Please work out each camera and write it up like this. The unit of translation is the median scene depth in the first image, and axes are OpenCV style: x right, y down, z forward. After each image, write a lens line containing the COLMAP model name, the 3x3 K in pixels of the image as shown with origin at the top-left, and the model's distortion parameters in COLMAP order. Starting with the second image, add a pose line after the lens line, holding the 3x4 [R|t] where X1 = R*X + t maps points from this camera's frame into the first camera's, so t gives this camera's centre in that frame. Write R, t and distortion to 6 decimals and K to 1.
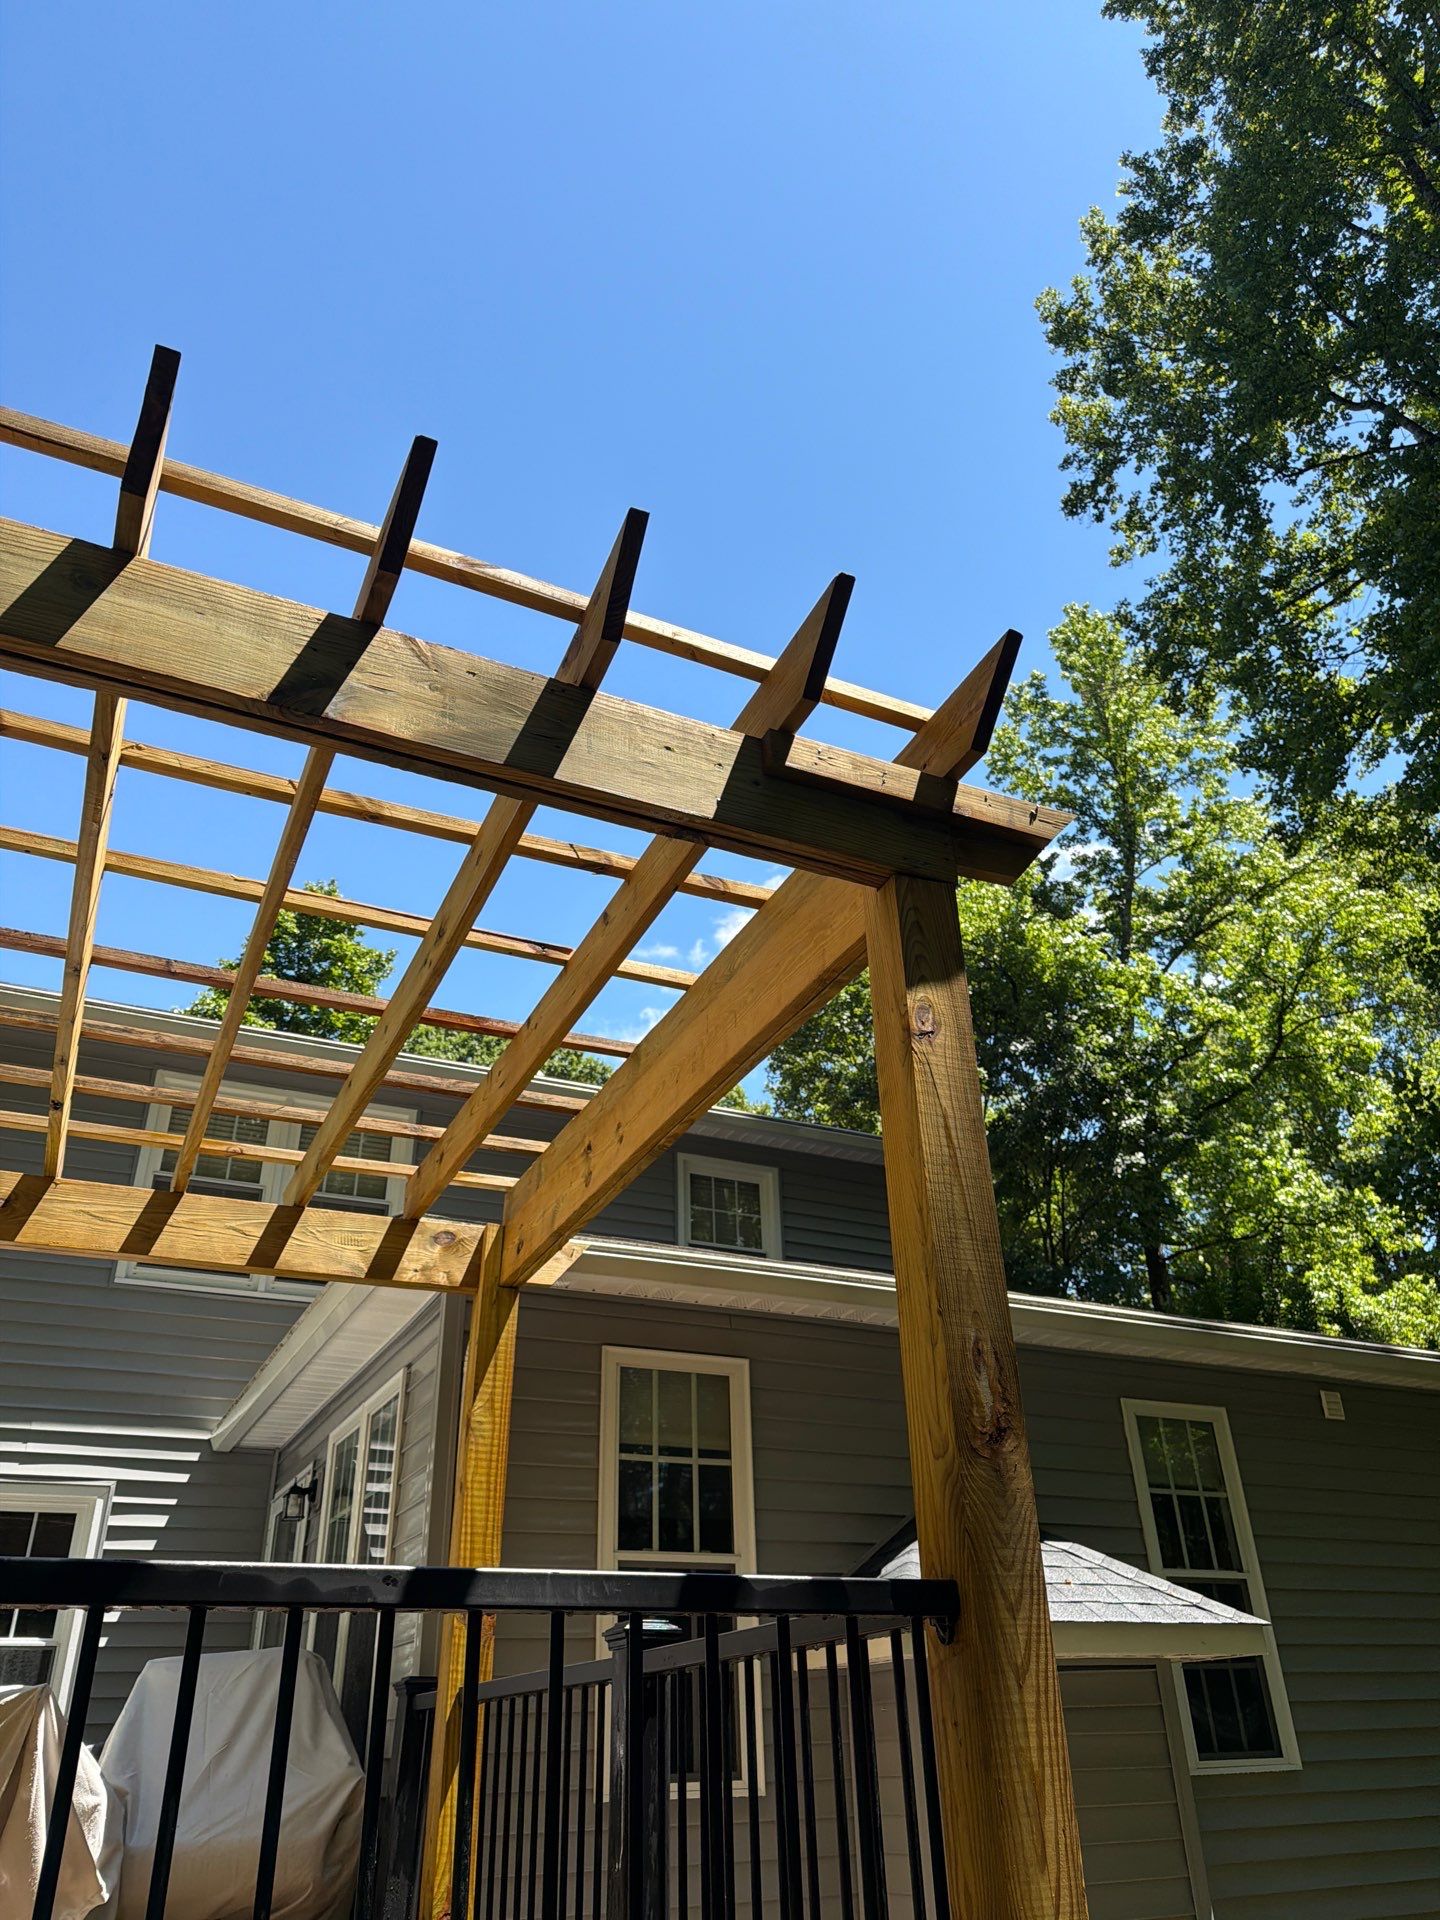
lens RADIAL K [[1353.7, 0, 715.7], [0, 1353.7, 949.1], [0, 0, 1]] dist [0.028894, -0.000101]
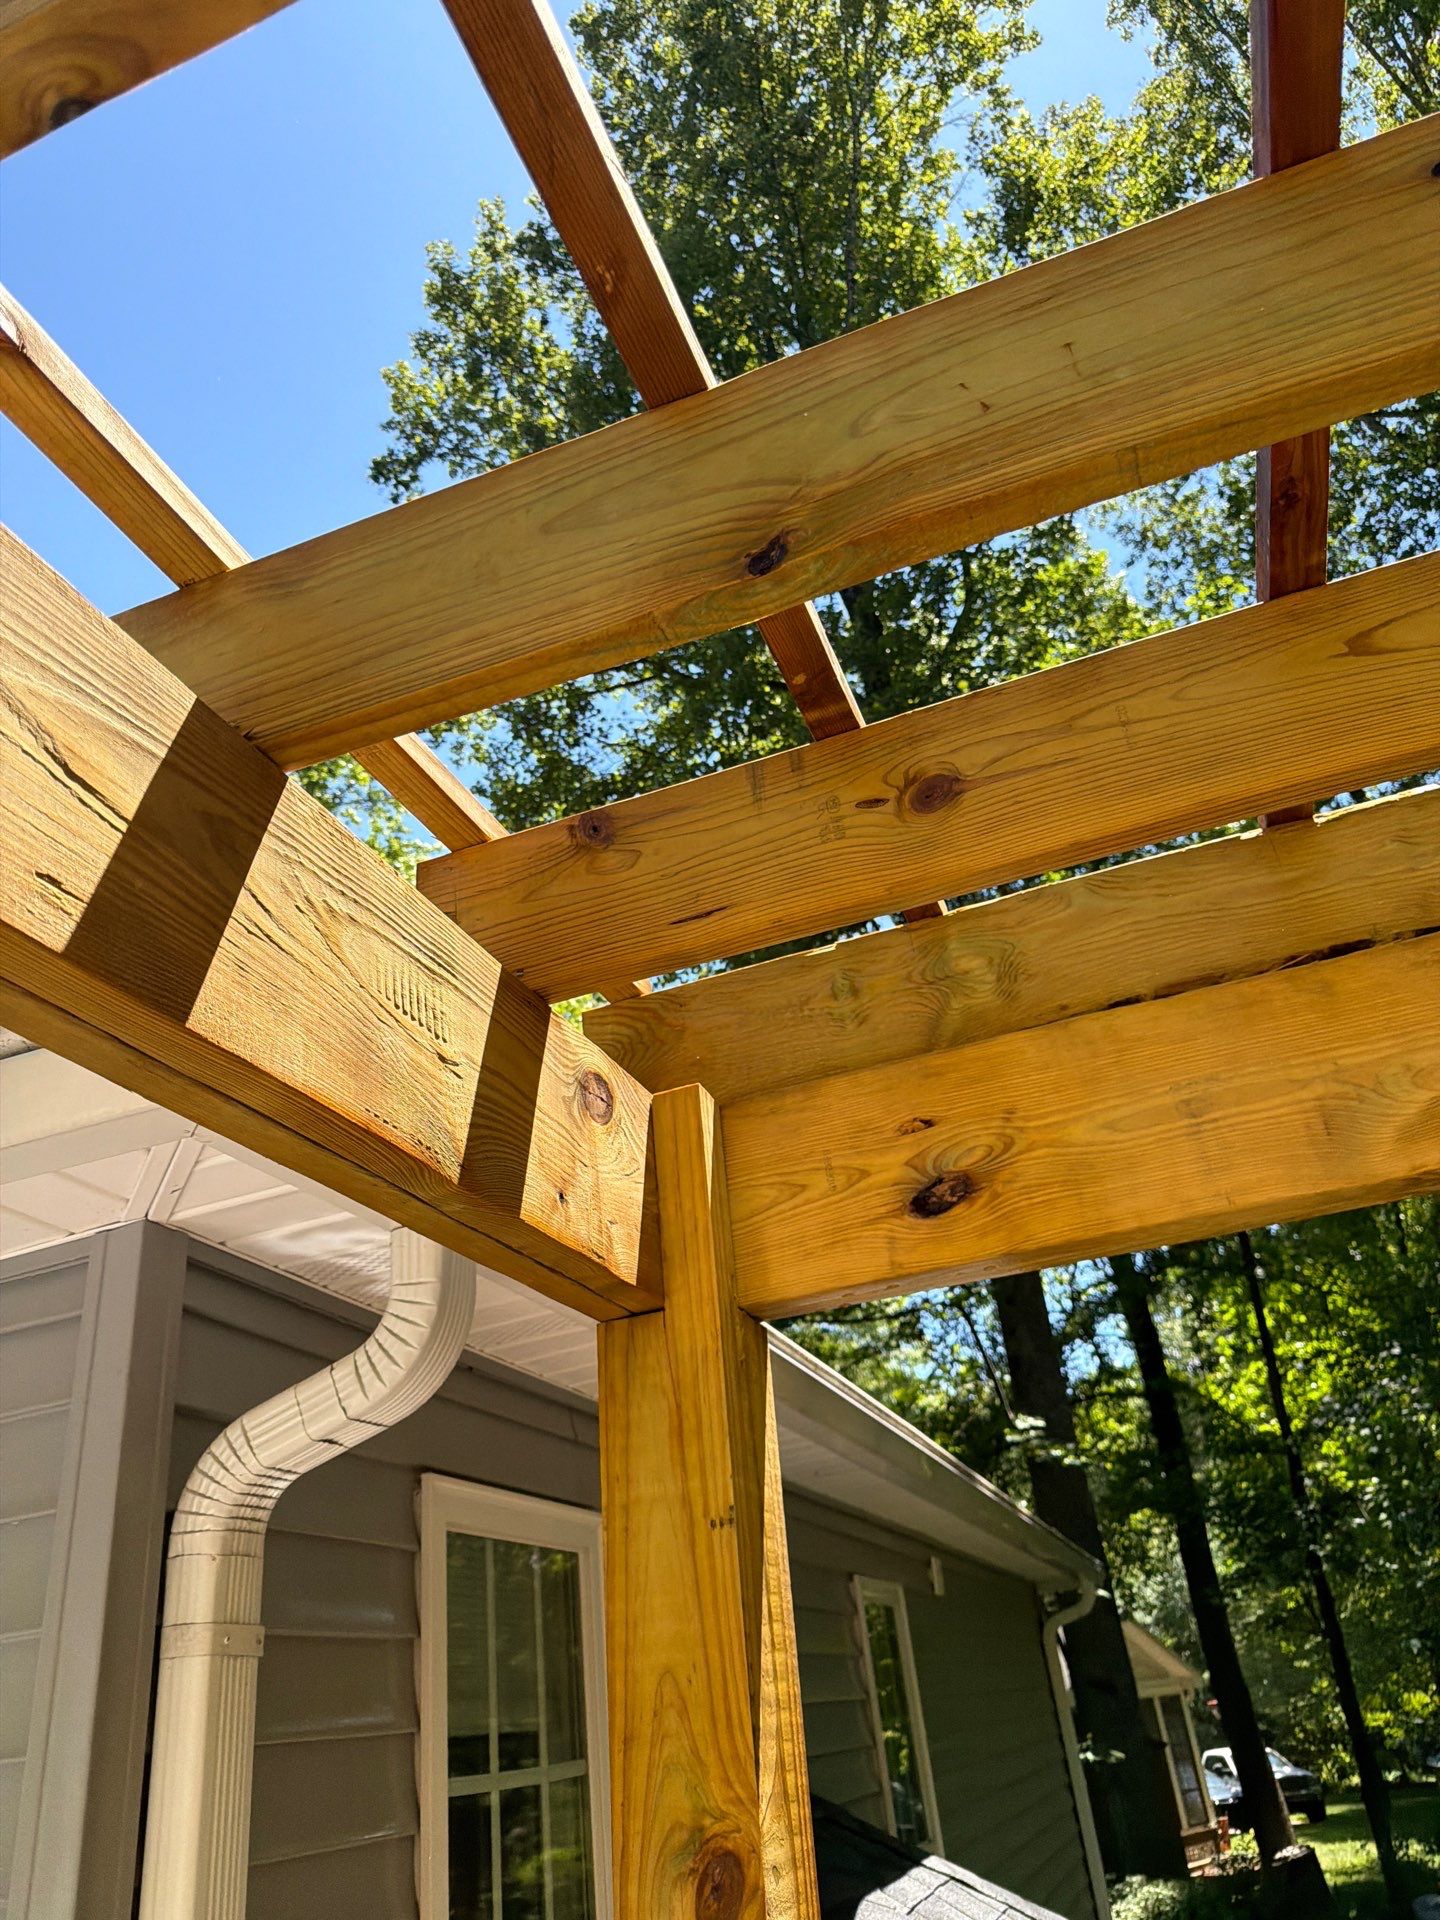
lens RADIAL K [[1353.7, 0, 715.7], [0, 1353.7, 949.1], [0, 0, 1]] dist [0.028894, -0.000101]
pose [[0.706253, 0.304761, 0.639005, -0.133032], [-0.288604, 0.948135, -0.133218, 0.072373], [-0.646463, -0.090333, 0.757579, 0.271774]]
